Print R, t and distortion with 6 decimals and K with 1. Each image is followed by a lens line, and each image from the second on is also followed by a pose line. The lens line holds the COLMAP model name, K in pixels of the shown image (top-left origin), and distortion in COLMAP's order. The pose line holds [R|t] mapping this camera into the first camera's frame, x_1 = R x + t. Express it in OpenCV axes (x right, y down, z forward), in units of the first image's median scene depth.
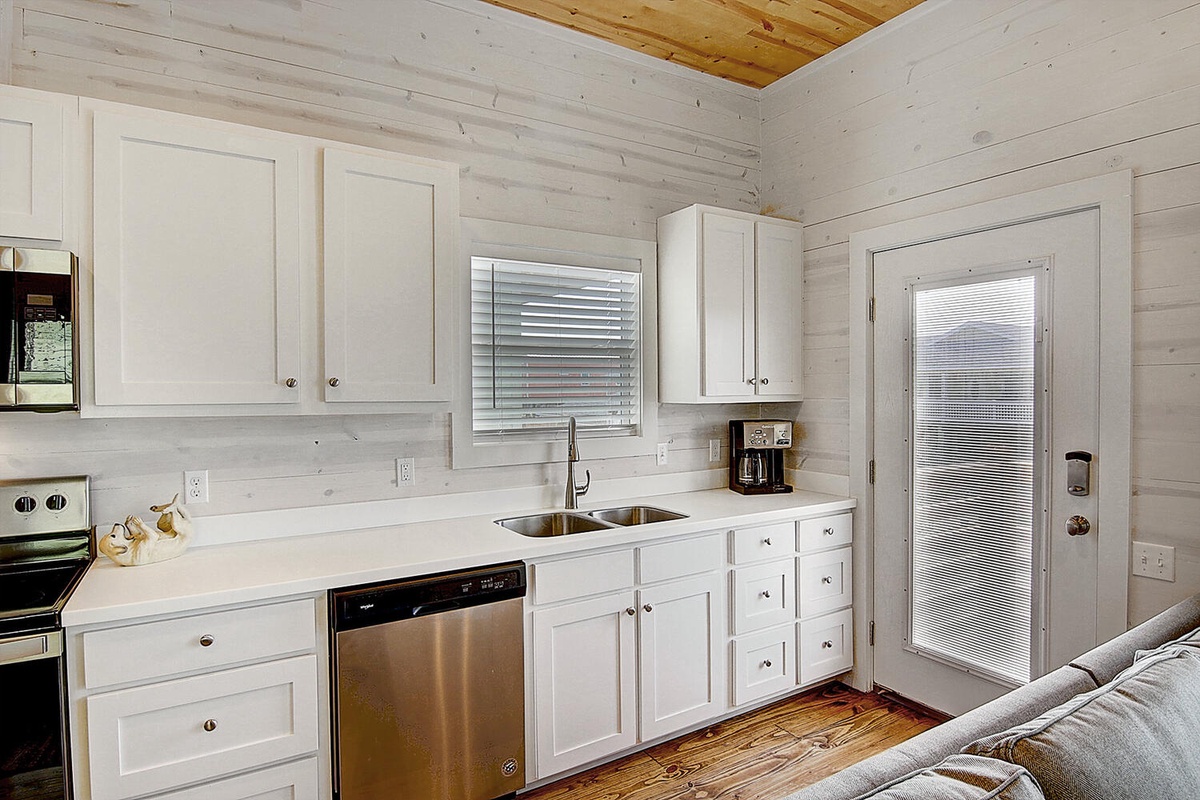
lens RADIAL K [[666.3, 0, 600.0], [0, 666.3, 400.0], [0, 0, 1]] dist [-0.009637, -0.002828]
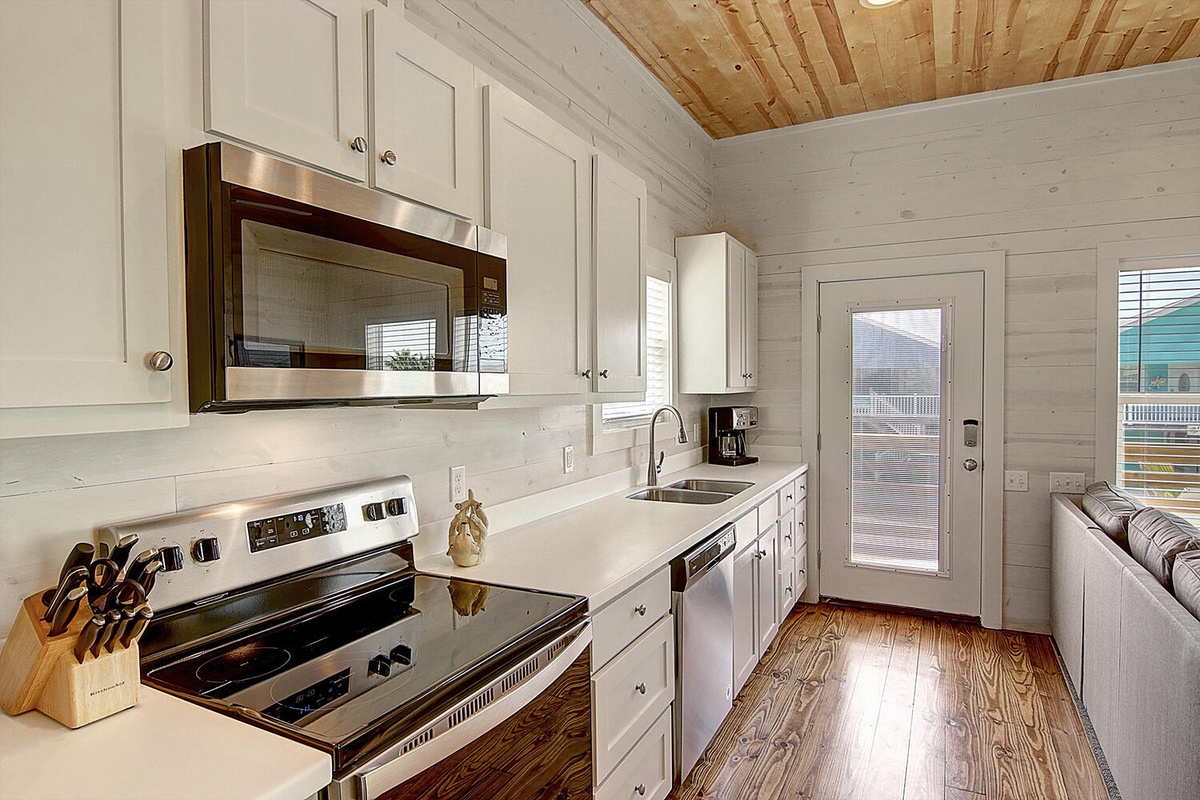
lens RADIAL K [[666.3, 0, 600.0], [0, 666.3, 400.0], [0, 0, 1]] dist [-0.009637, -0.002828]
pose [[0.854398, -0.014019, 0.519430, -0.748254], [0.011491, 0.999901, 0.008085, 0.005197], [-0.519492, -0.000939, 0.854475, 0.065115]]
